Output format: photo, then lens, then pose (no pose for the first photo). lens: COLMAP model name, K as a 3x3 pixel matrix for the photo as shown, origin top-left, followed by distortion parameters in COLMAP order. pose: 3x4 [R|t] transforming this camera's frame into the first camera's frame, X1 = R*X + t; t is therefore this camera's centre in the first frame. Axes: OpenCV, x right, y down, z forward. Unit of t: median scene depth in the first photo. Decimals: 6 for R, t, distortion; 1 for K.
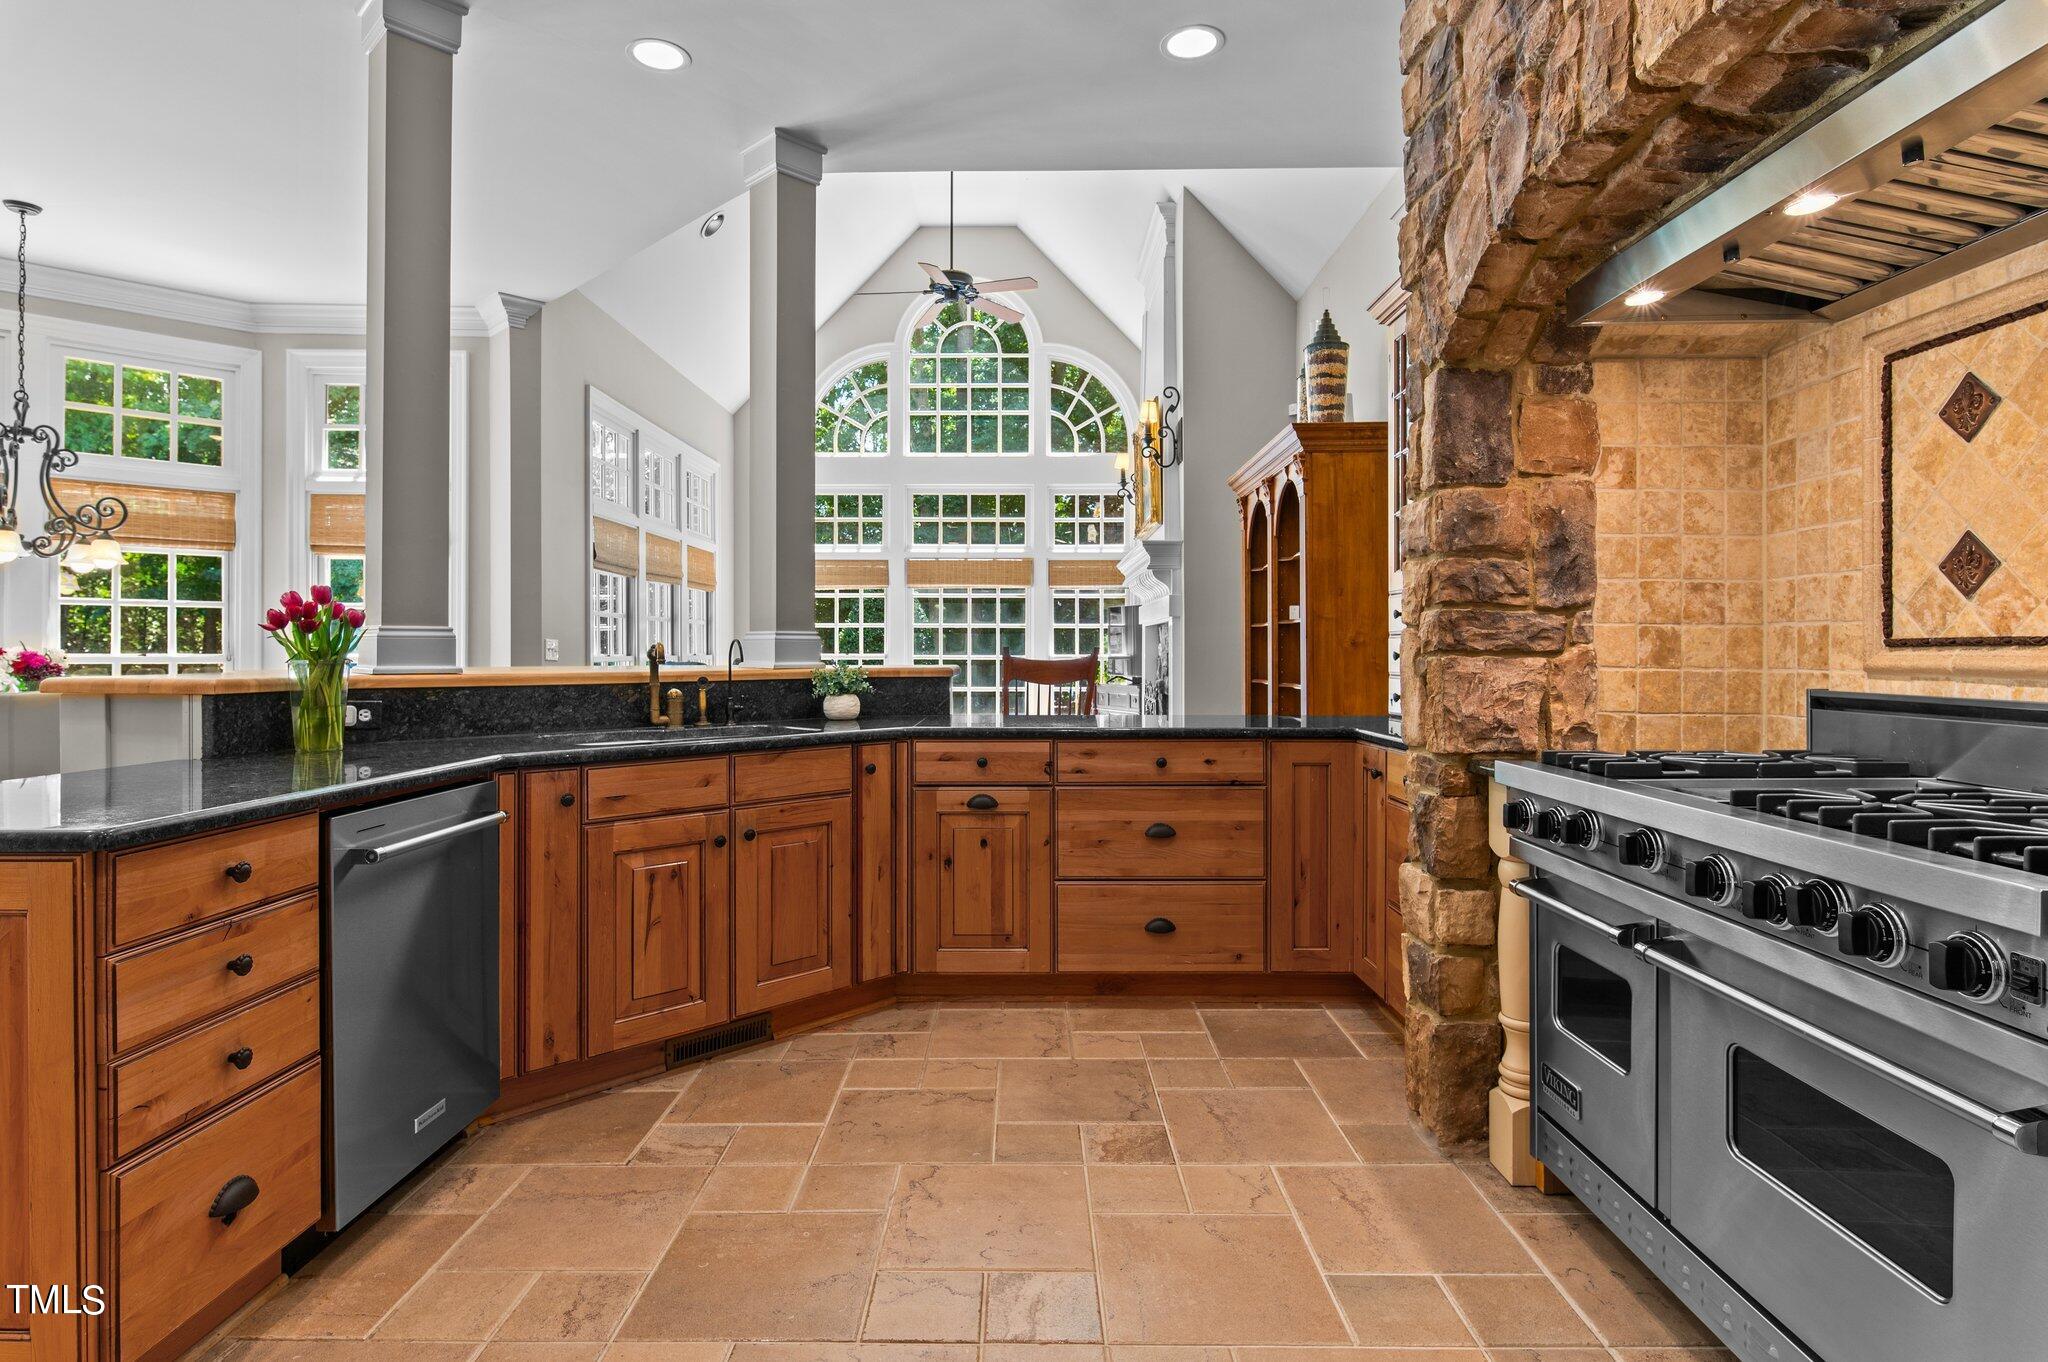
lens RADIAL K [[1069.8, 0, 1015.8], [0, 1069.8, 652.5], [0, 0, 1]] dist [-0.002134, -0.001137]
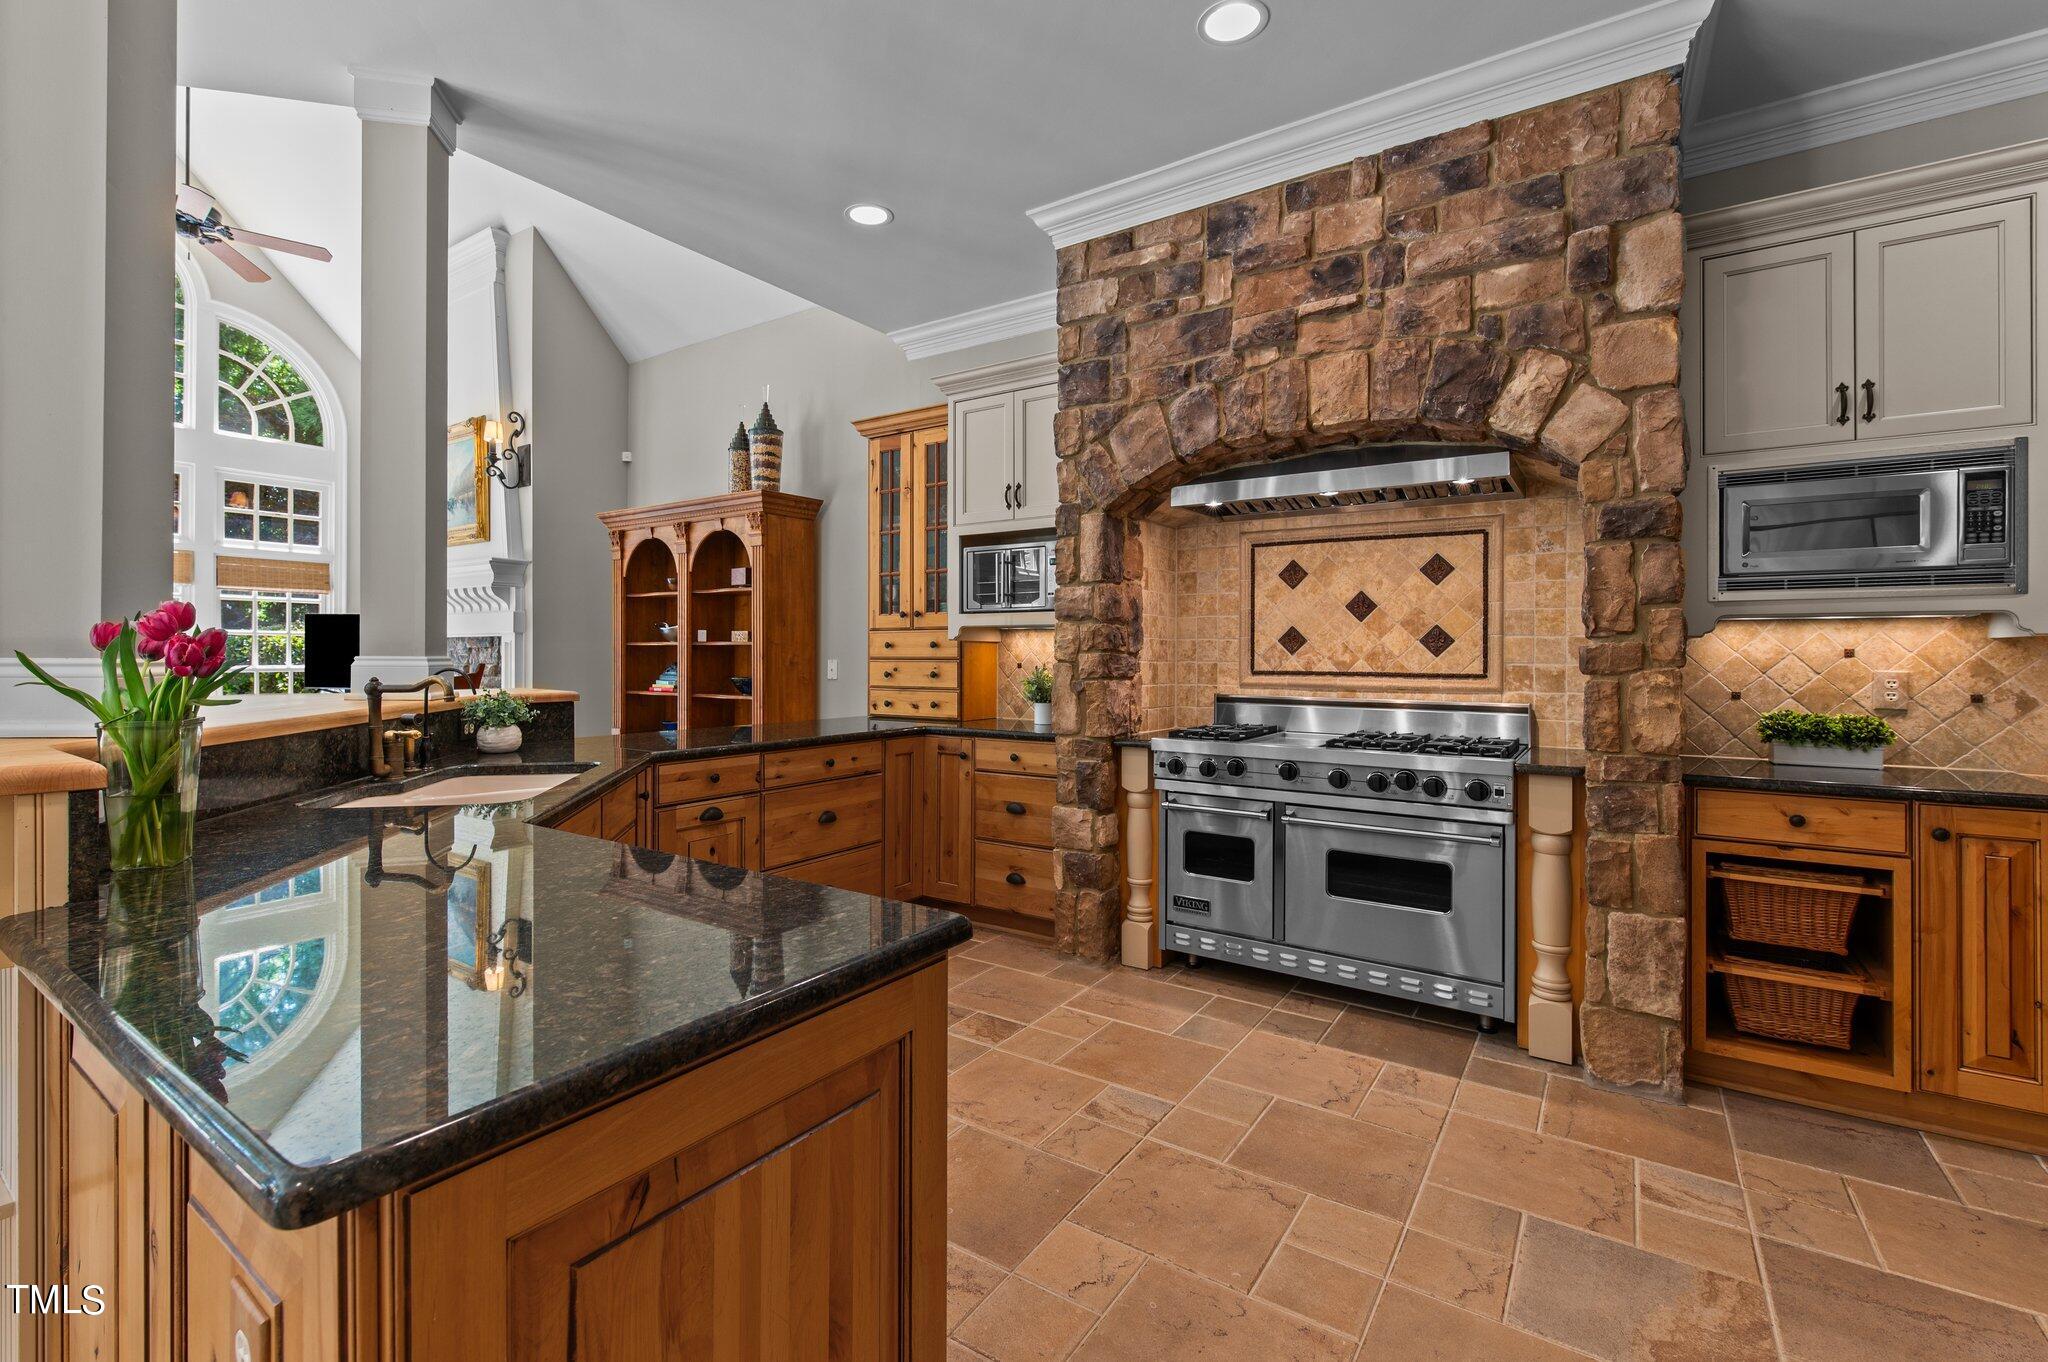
lens RADIAL K [[901.0, 0, 998.1], [0, 901.0, 656.7], [0, 0, 1]] dist [0.001826, 0.000062]
pose [[0.560577, 0.002015, 0.828100, -0.667159], [-0.004478, 0.999990, 0.000598, -0.026017], [-0.828090, -0.004044, 0.560581, 0.243309]]
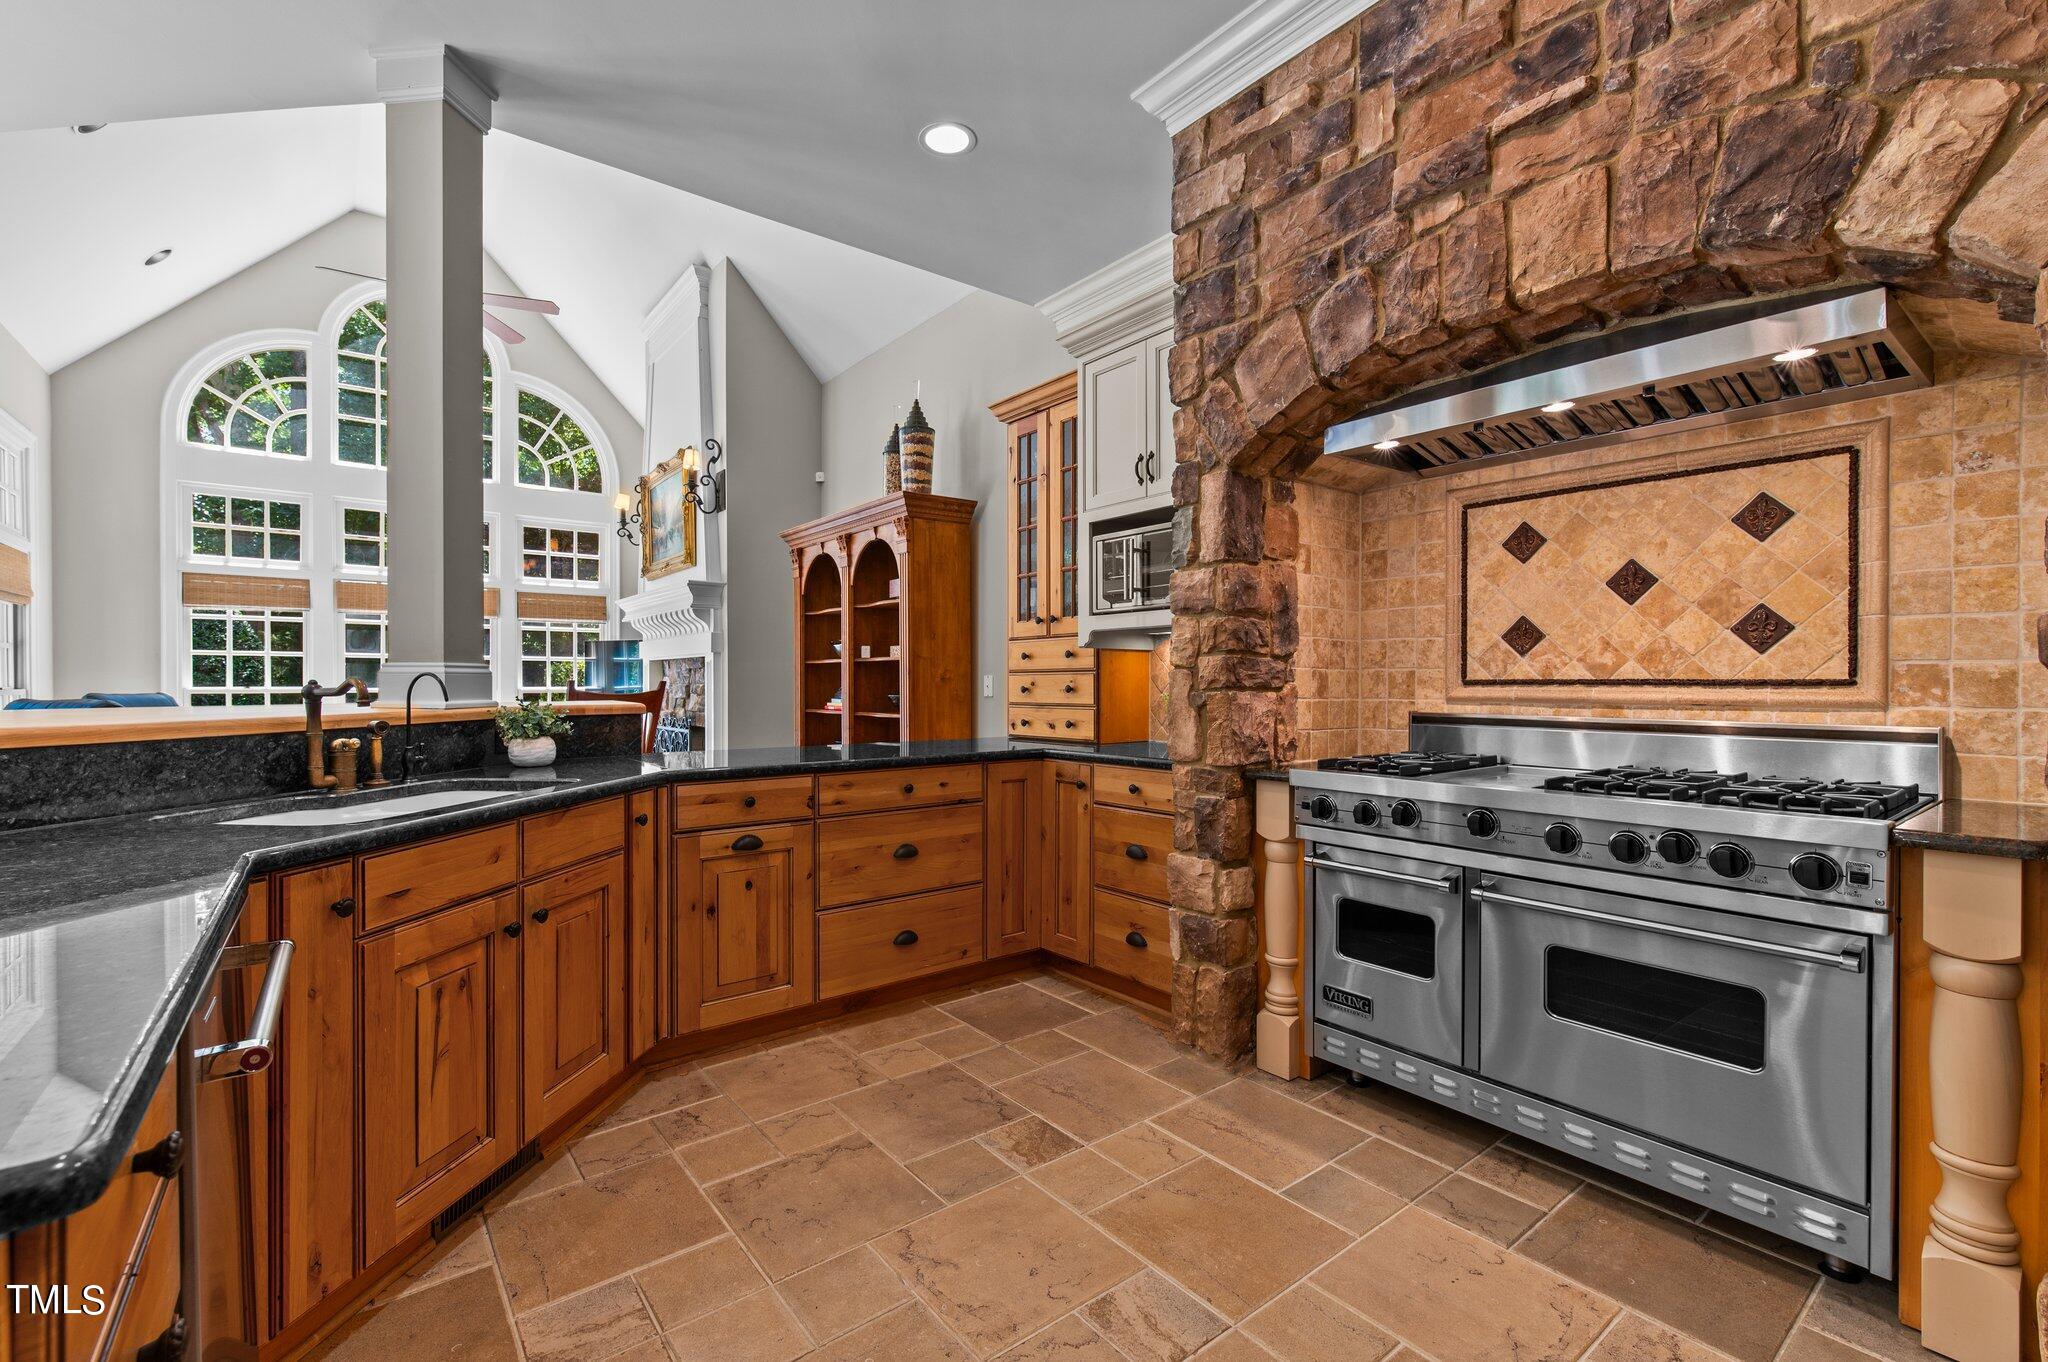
lens RADIAL K [[880.6, 0, 1012.2], [0, 880.6, 690.2], [0, 0, 1]] dist [0.001591, -0.001227]
pose [[0.786387, -0.004930, 0.617715, -0.350033], [0.000043, 0.999969, 0.007927, -0.004879], [-0.617734, -0.006207, 0.786362, 0.236666]]
